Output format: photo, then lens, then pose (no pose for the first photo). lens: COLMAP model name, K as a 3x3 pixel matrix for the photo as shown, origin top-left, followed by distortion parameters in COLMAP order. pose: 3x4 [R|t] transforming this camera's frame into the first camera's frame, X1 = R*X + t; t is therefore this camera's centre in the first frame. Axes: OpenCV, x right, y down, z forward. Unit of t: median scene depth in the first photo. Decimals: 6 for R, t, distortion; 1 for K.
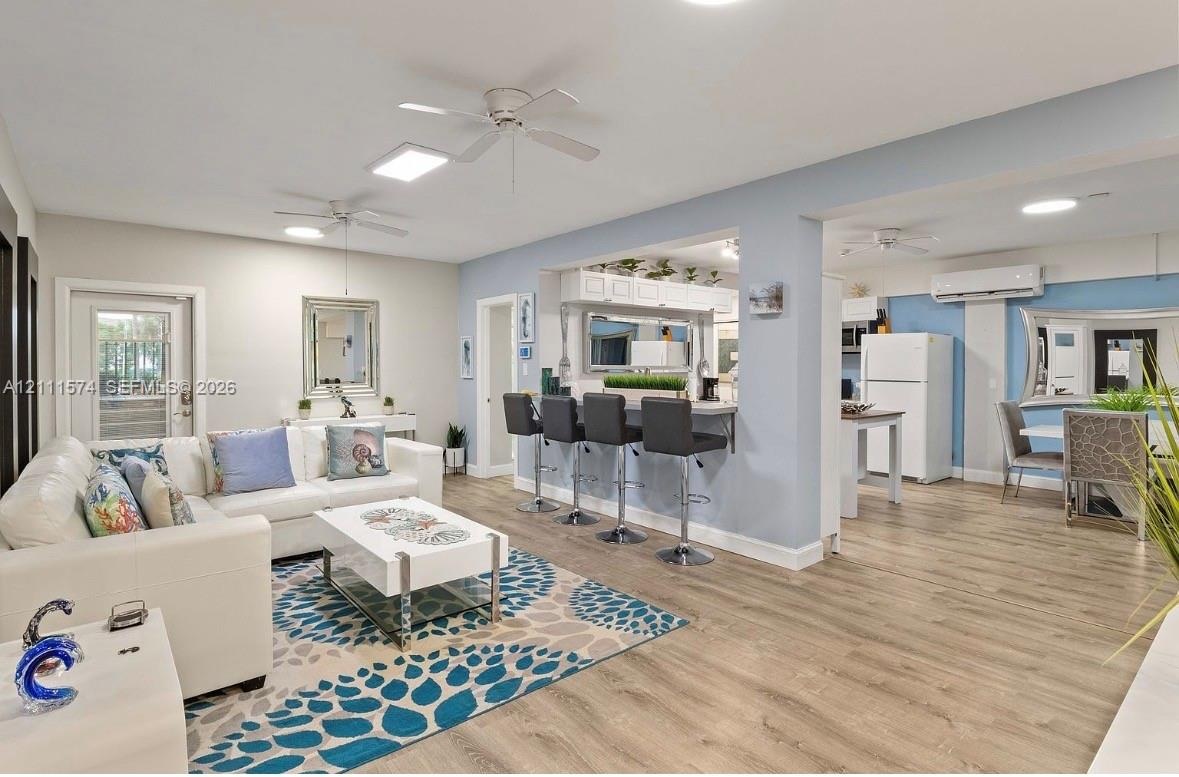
lens RADIAL K [[587.2, 0, 589.6], [0, 587.2, 378.7], [0, 0, 1]] dist [-0.003298, 0.000204]
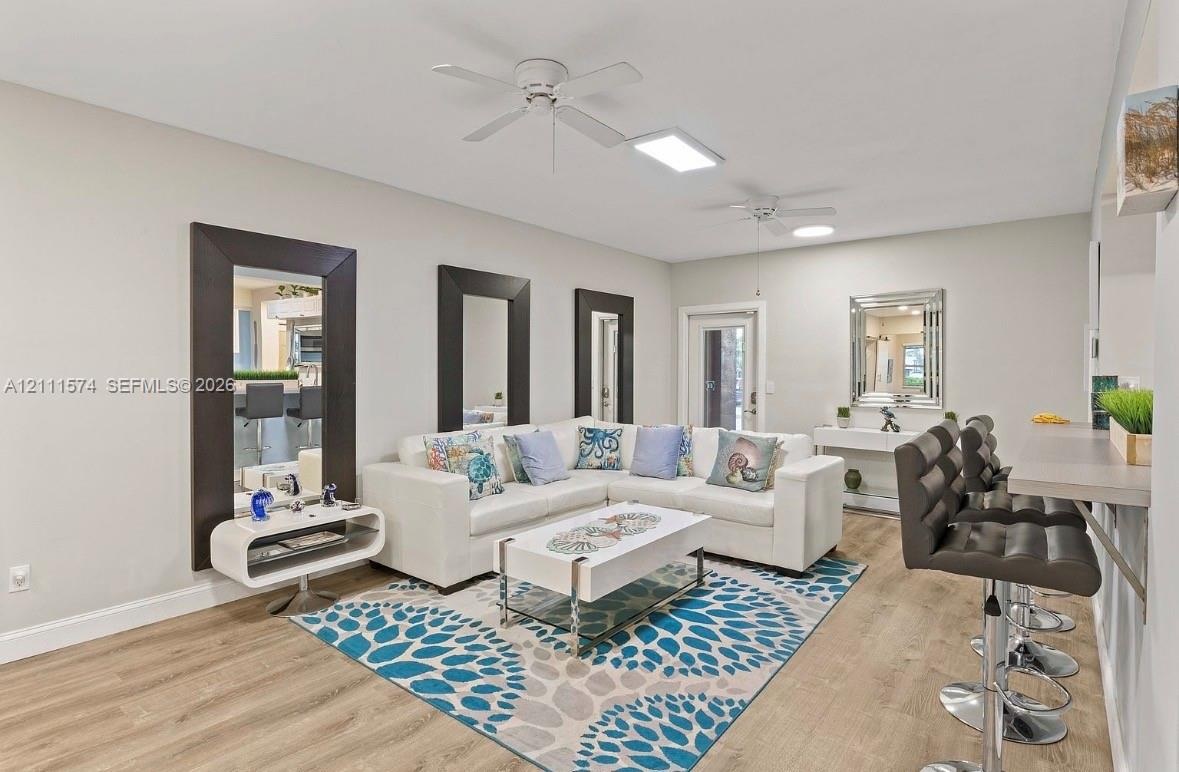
lens RADIAL K [[587.2, 0, 589.2], [0, 587.2, 383.1], [0, 0, 1]] dist [-0.003298, 0.000204]
pose [[0.191765, 0.021705, -0.981201, 0.738393], [-0.024520, 0.999549, 0.017318, -0.017200], [0.981134, 0.020738, 0.192211, 0.876255]]
